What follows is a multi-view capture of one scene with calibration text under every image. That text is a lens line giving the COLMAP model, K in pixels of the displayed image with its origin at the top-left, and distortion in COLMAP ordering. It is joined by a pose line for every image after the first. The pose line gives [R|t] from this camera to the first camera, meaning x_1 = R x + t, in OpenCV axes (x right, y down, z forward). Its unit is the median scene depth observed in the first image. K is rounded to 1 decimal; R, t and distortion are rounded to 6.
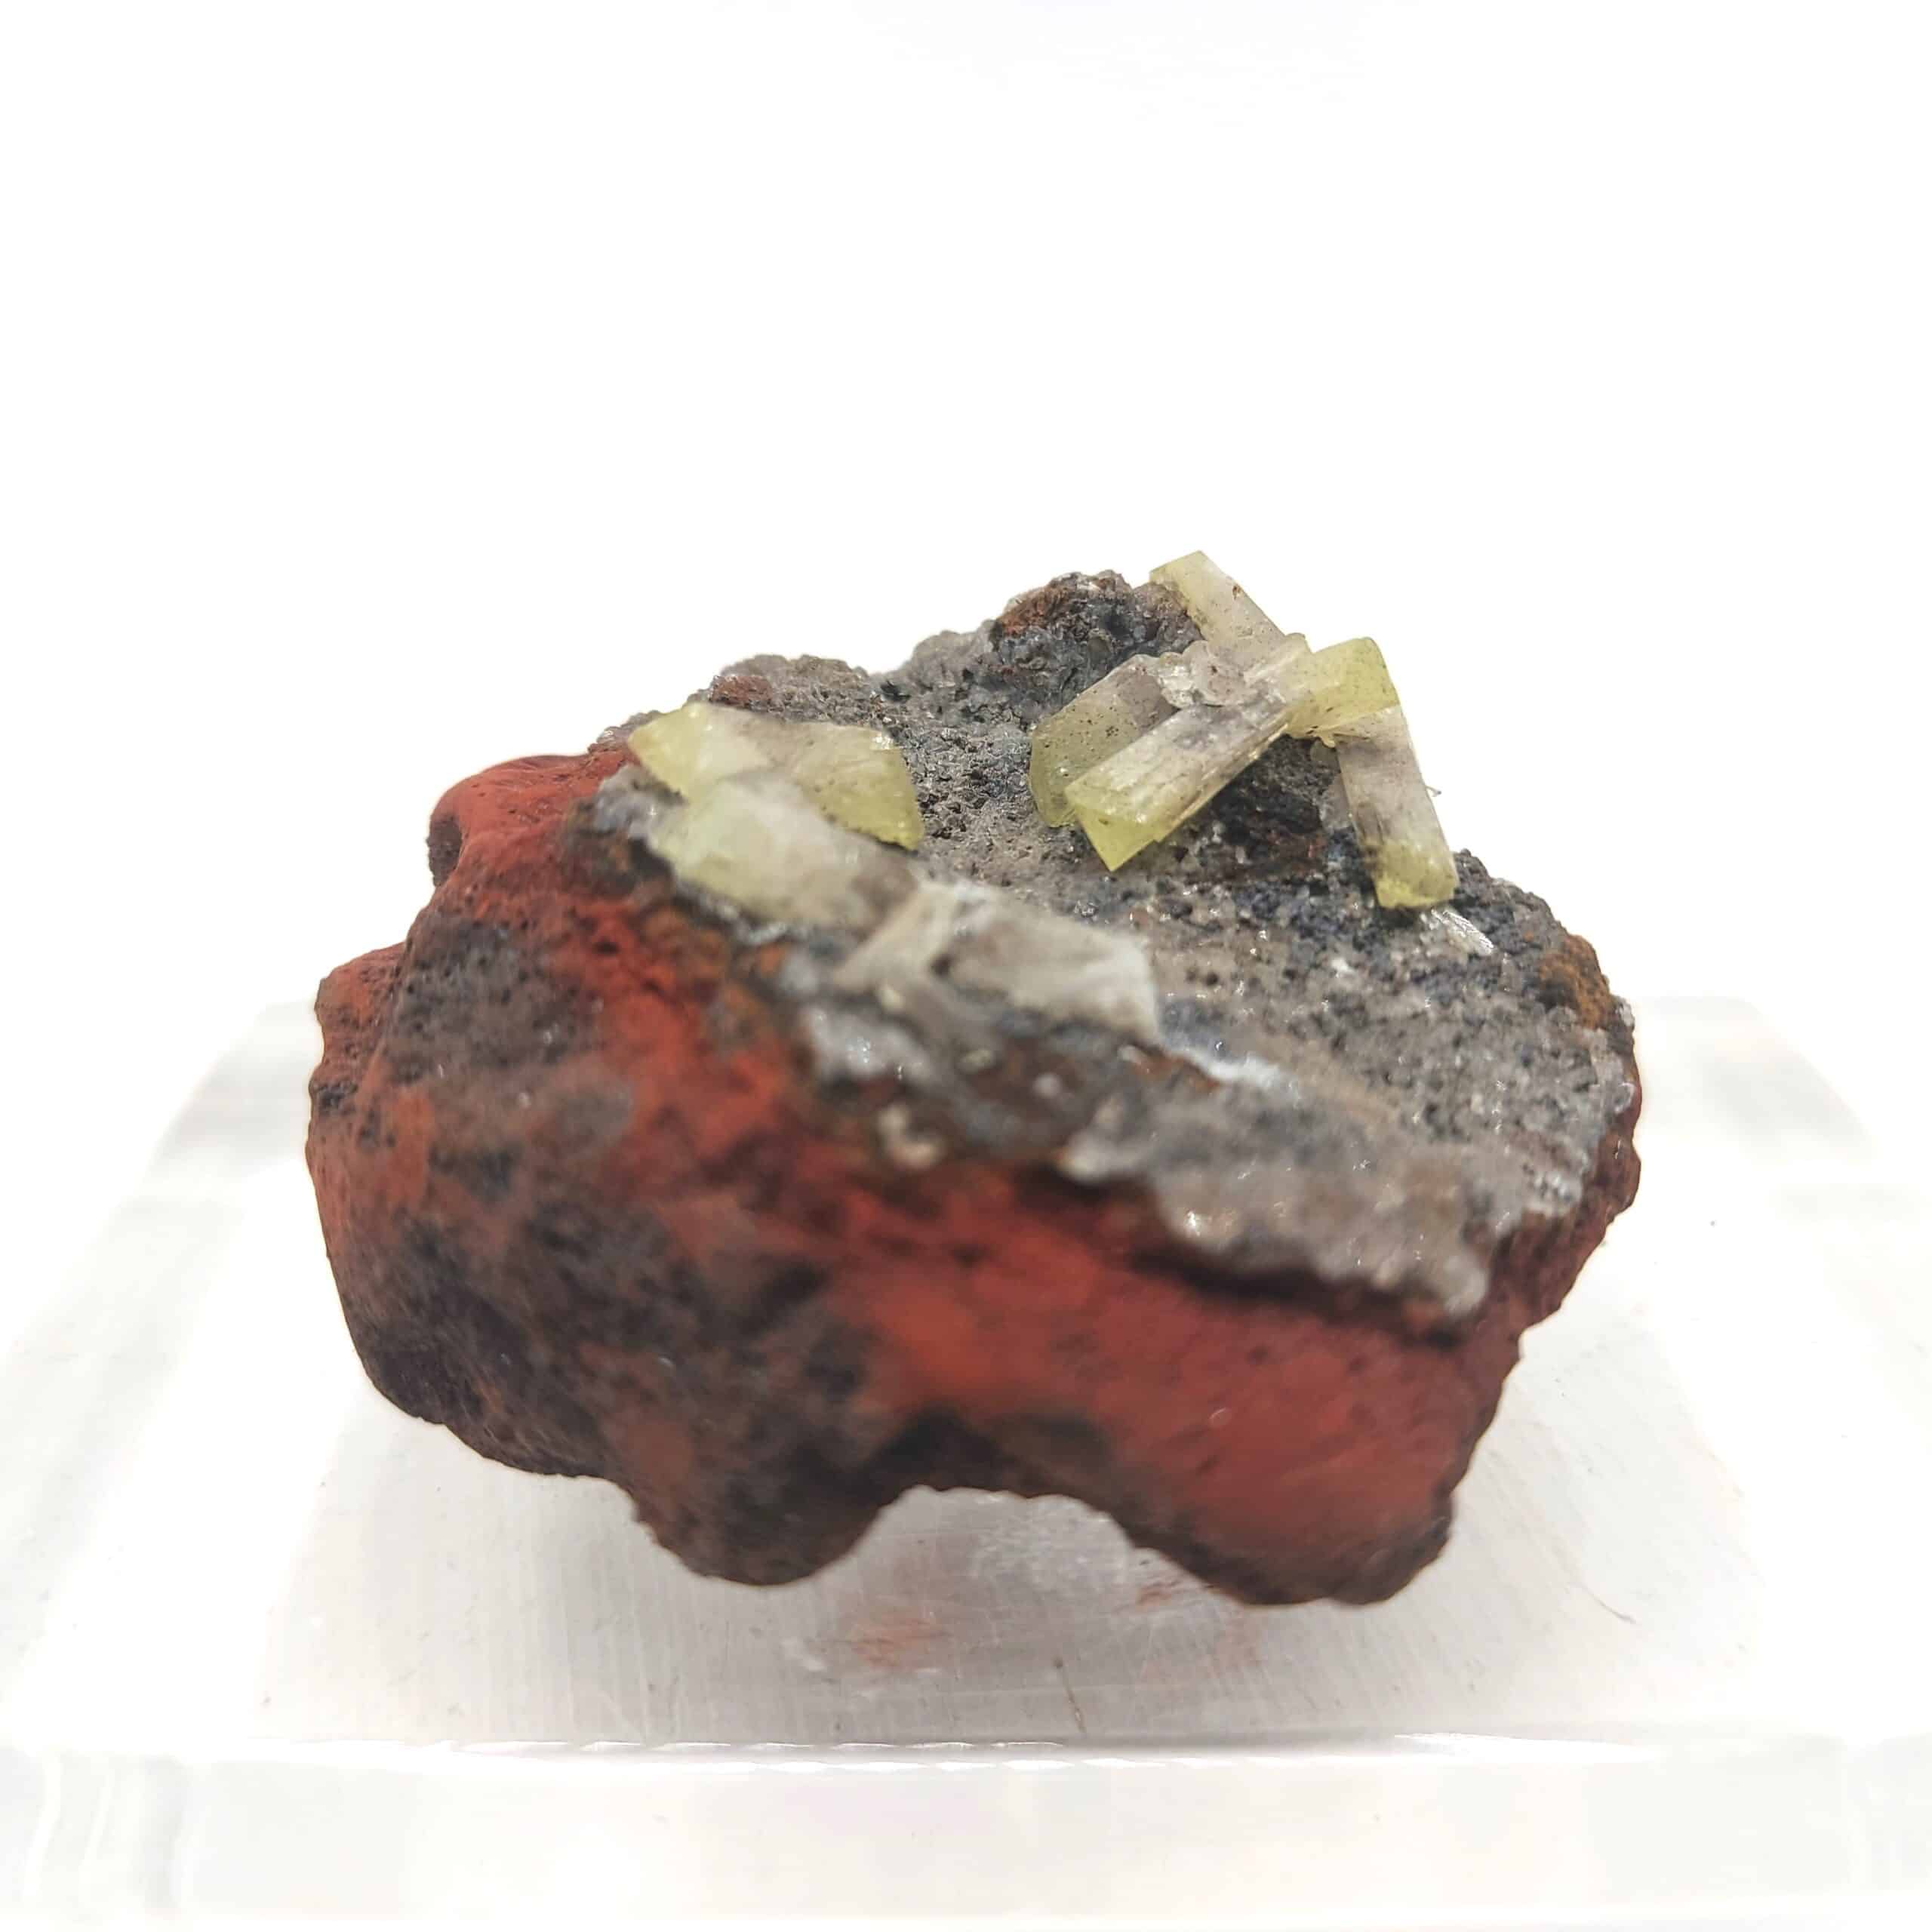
lens RADIAL K [[2072.6, 0, 966.0], [0, 2072.6, 966.0], [0, 0, 1]] dist [0.053026, -0.016250]
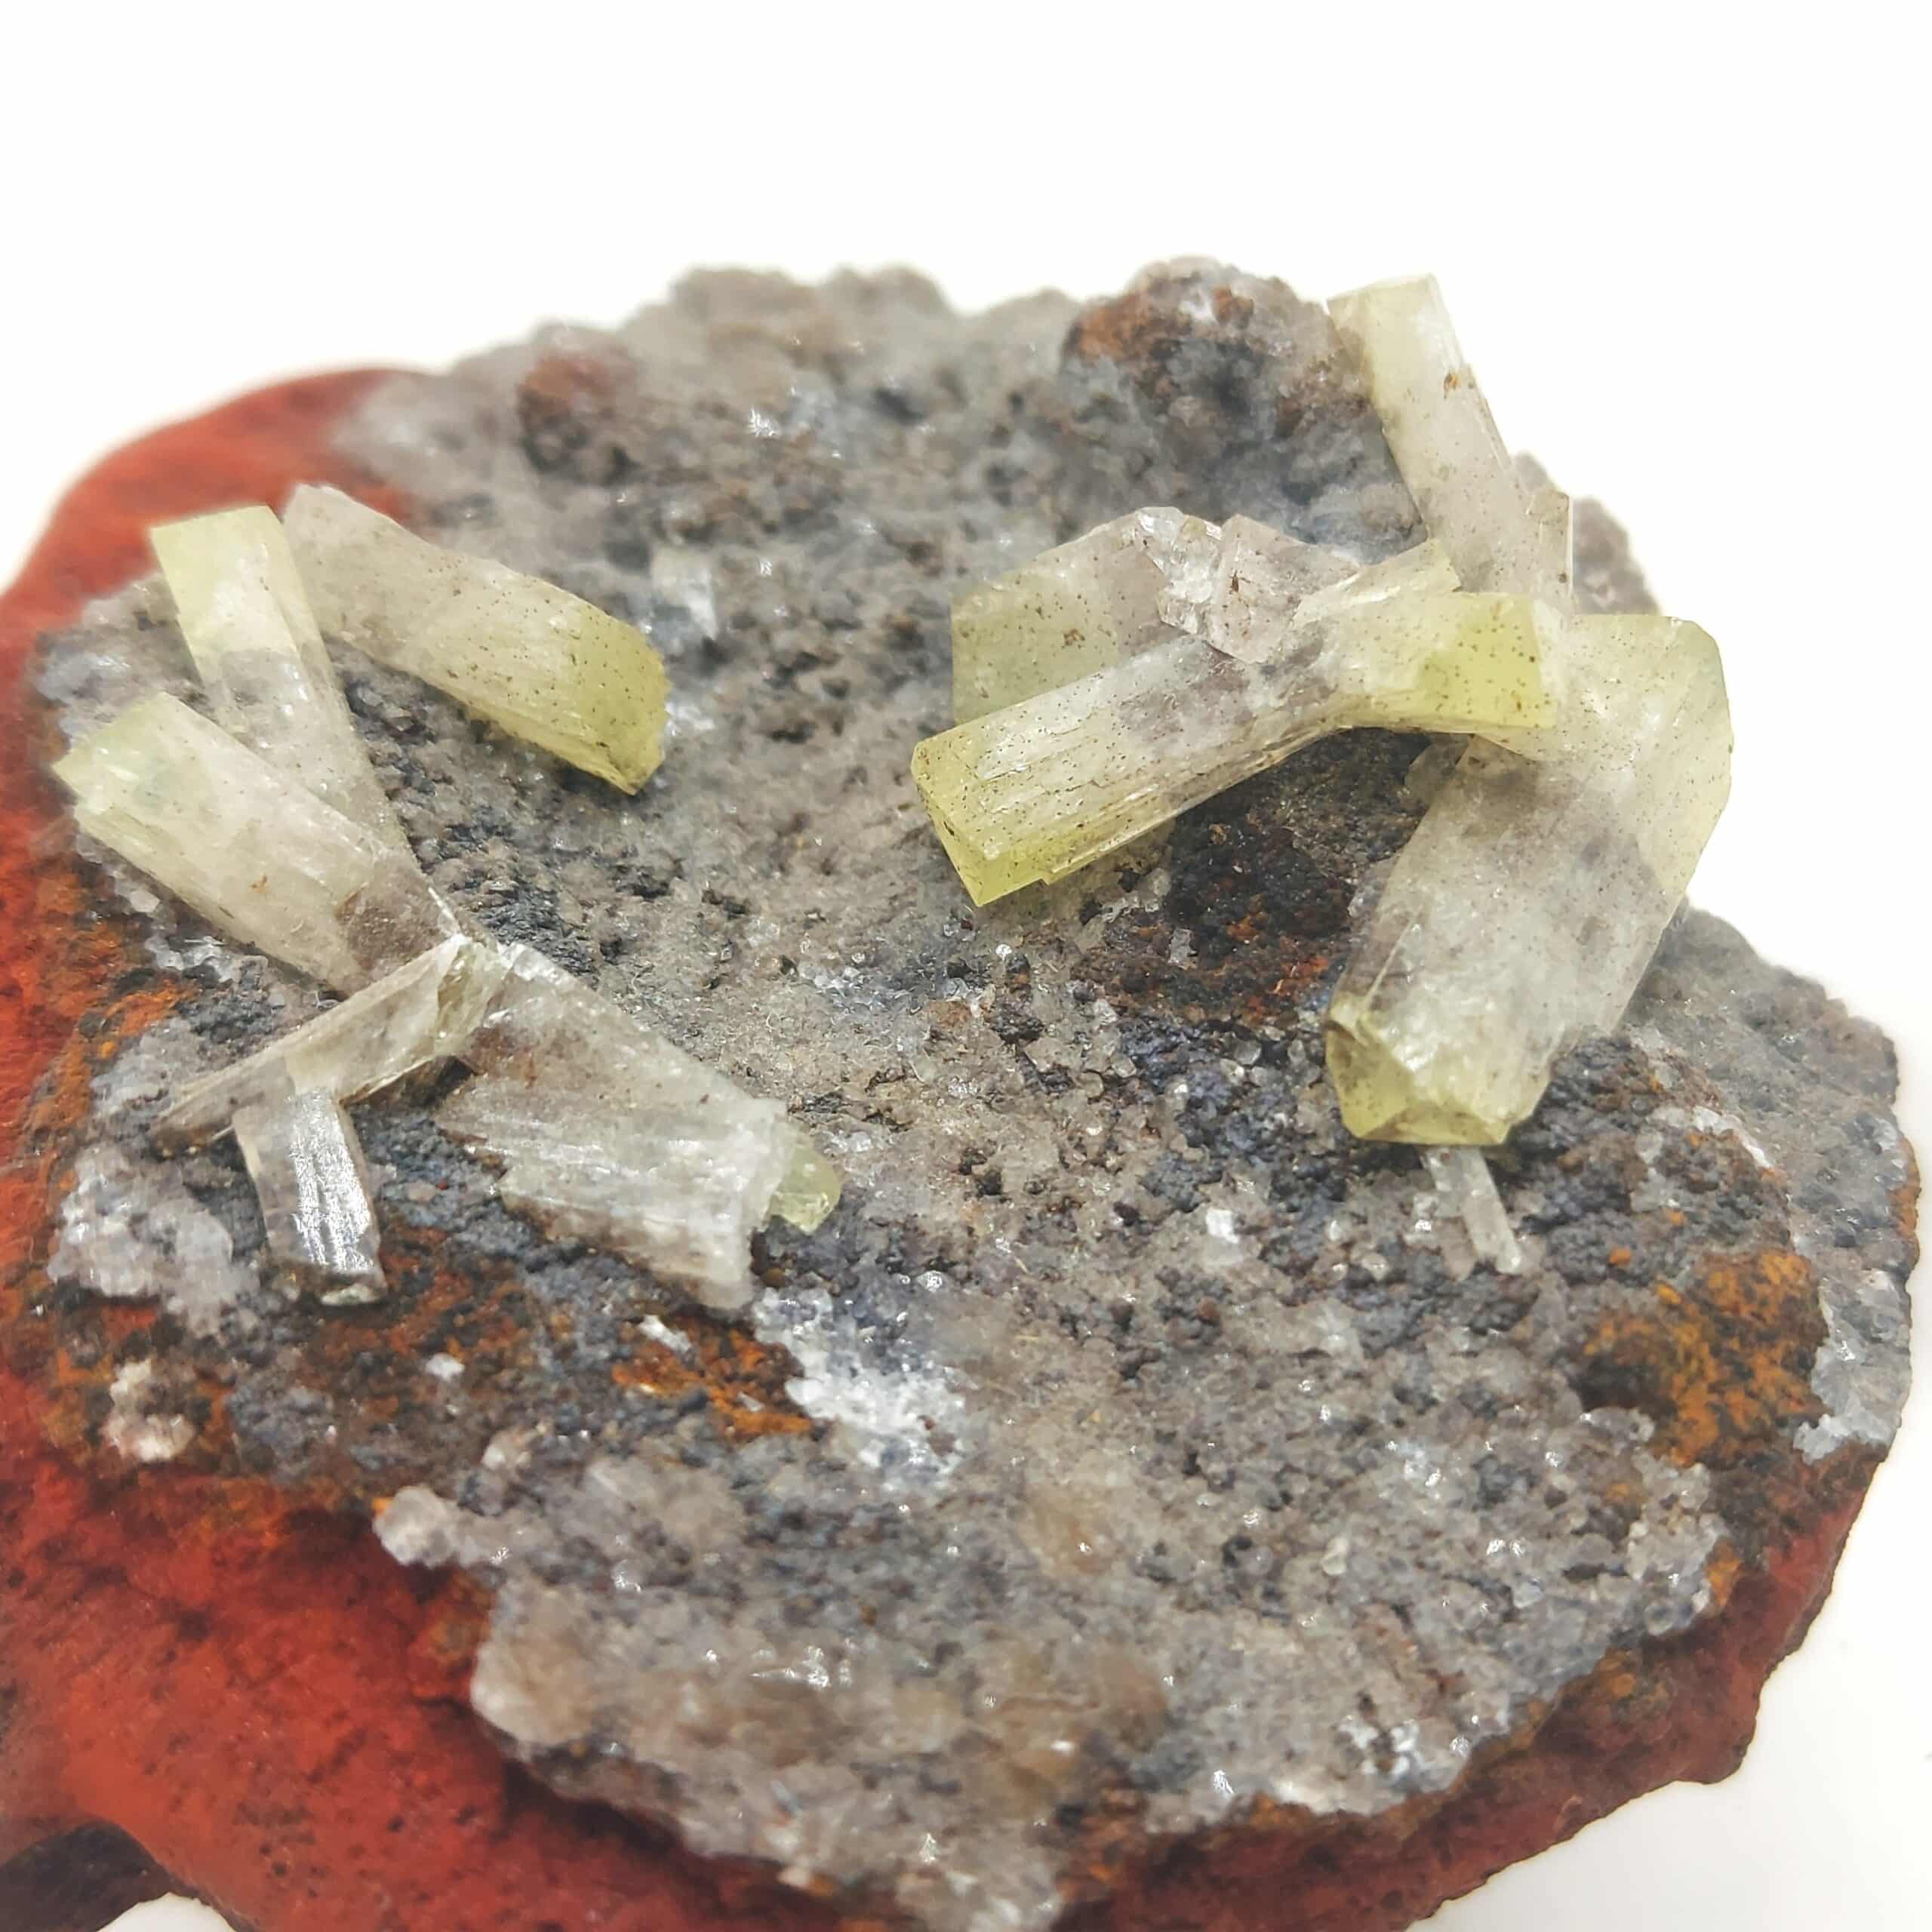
lens RADIAL K [[4083.9, 0, 966.0], [0, 4083.9, 966.0], [0, 0, 1]] dist [0.152147, -0.127048]
pose [[0.891426, 0.264663, -0.367849, 0.488309], [-0.170079, 0.947788, 0.269760, -0.334845], [0.420039, -0.177908, 0.889897, 0.033601]]
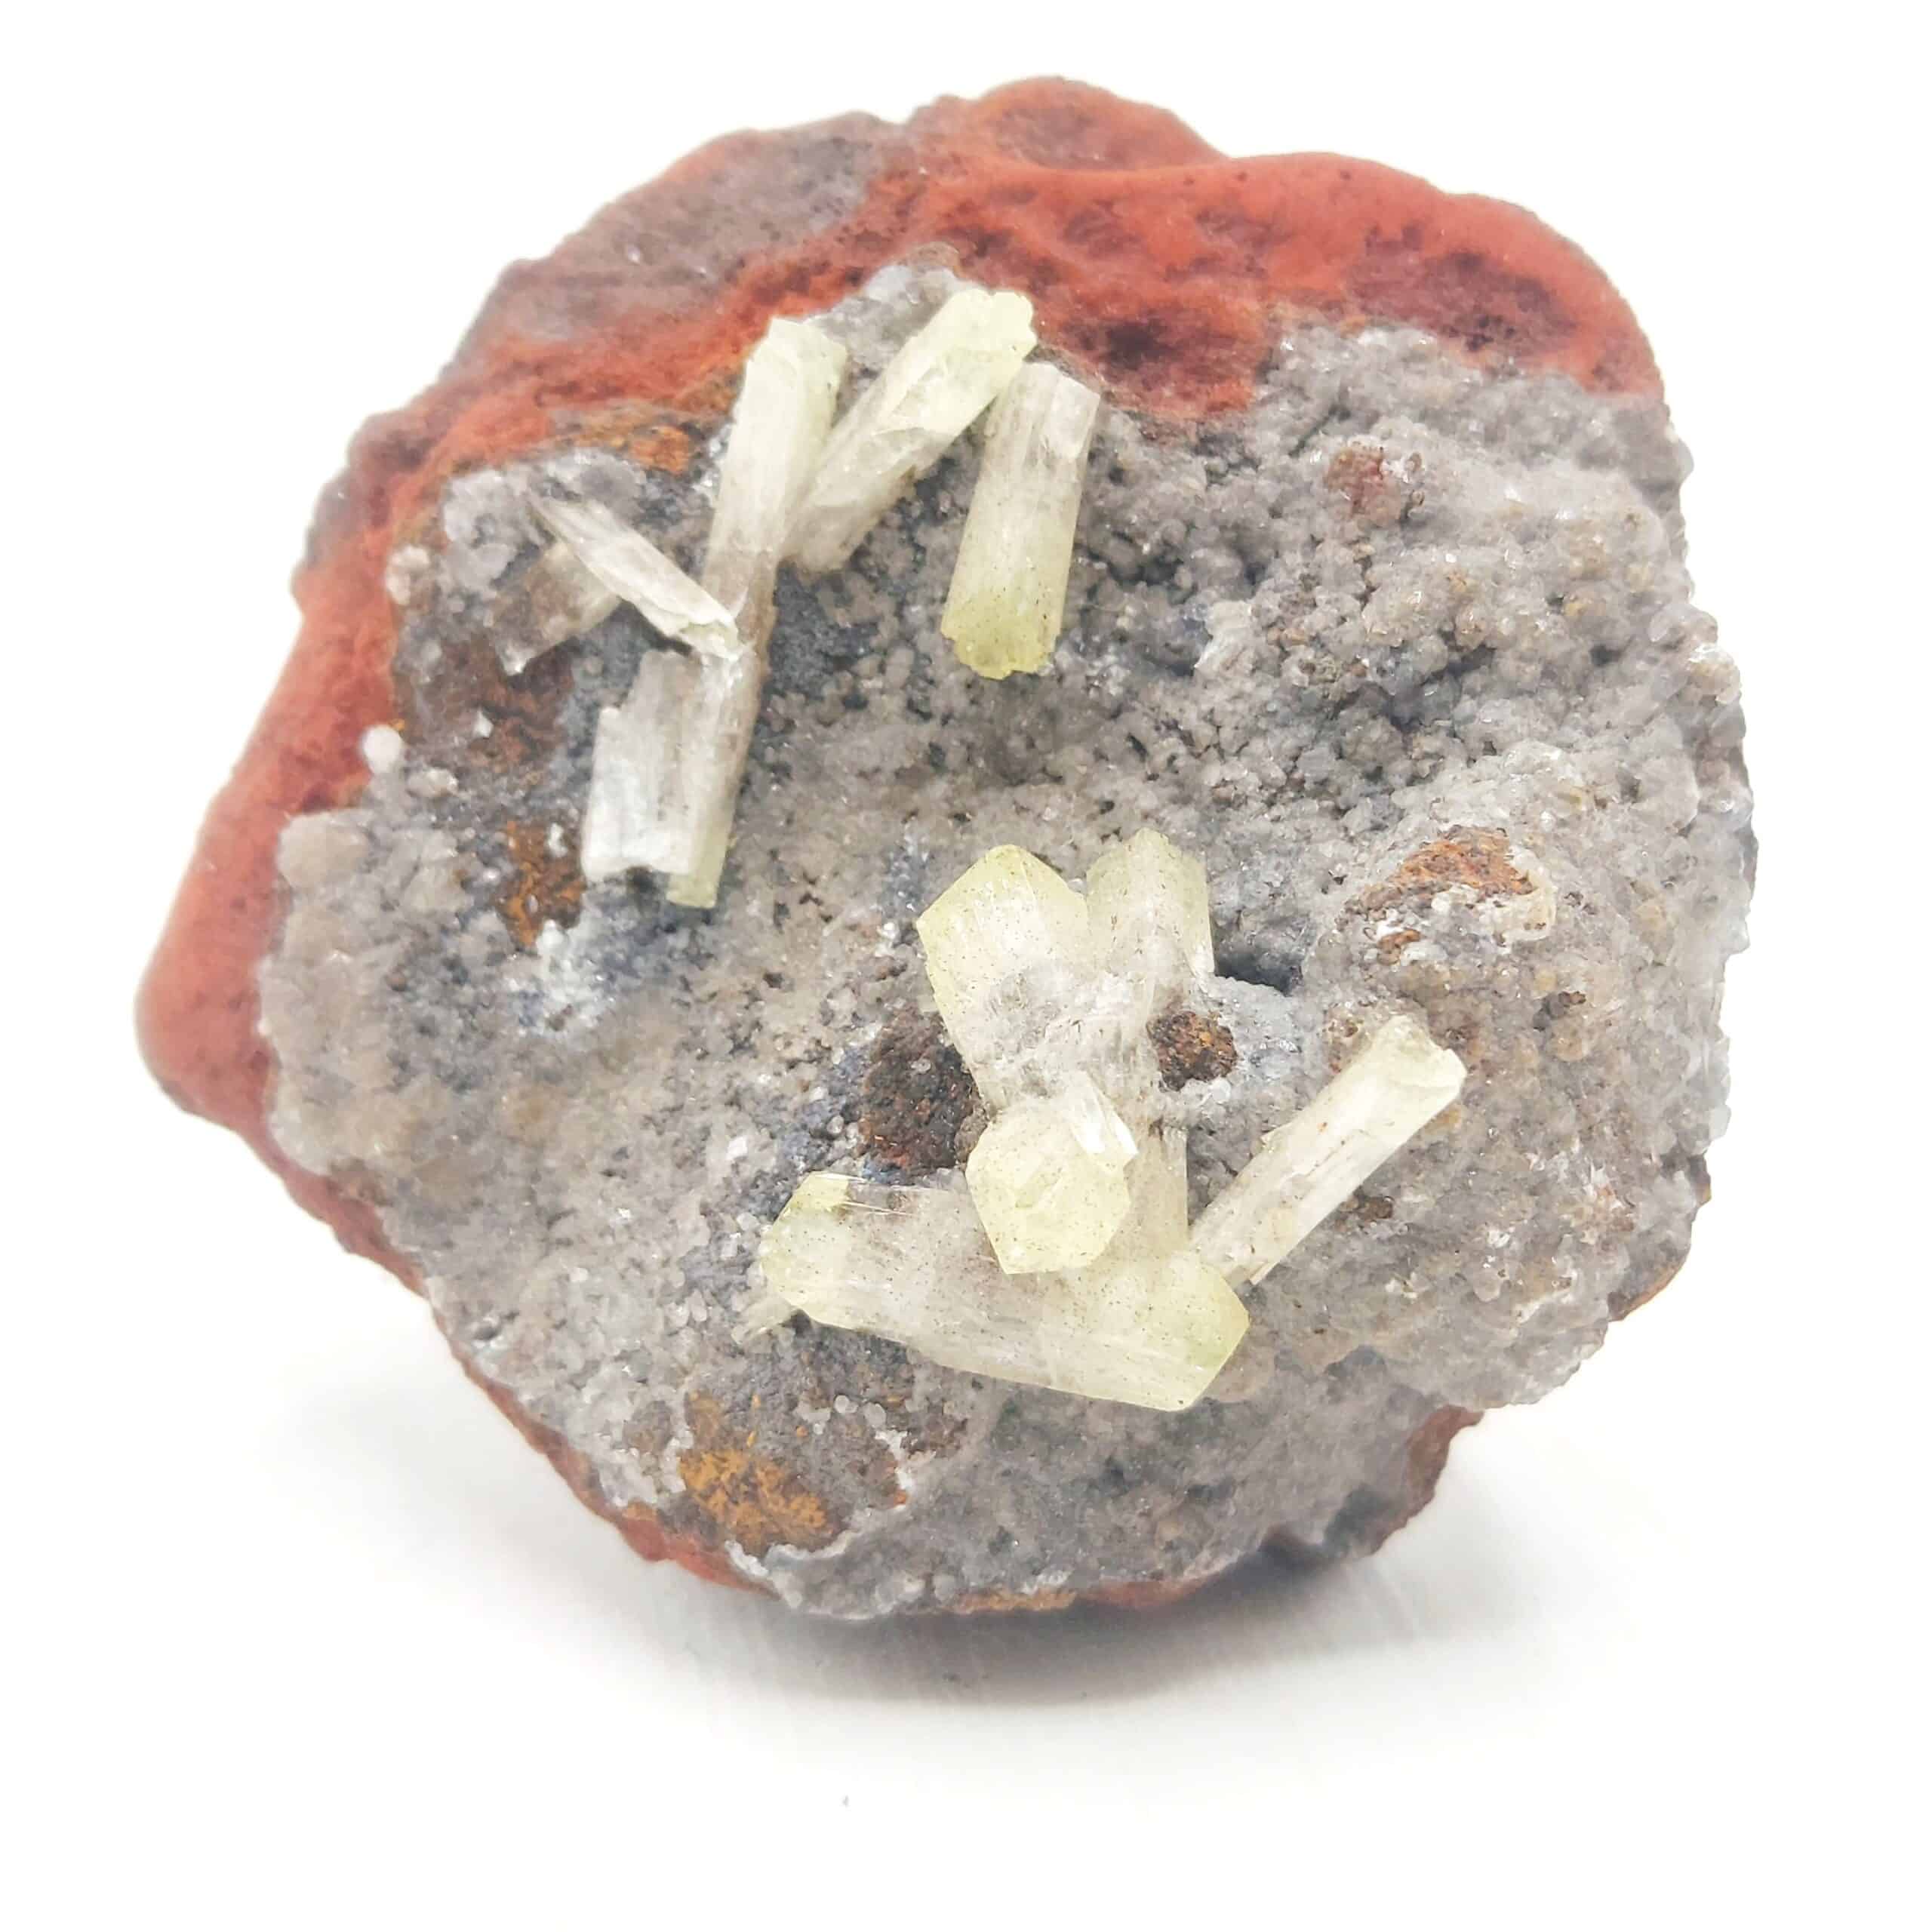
lens RADIAL K [[4083.9, 0, 966.0], [0, 4083.9, 966.0], [0, 0, 1]] dist [0.152147, -0.127048]
pose [[-0.224261, 0.942710, -0.246990, 0.488082], [-0.408243, 0.139256, 0.902189, -1.502821], [0.884898, 0.303158, 0.353625, 0.471263]]
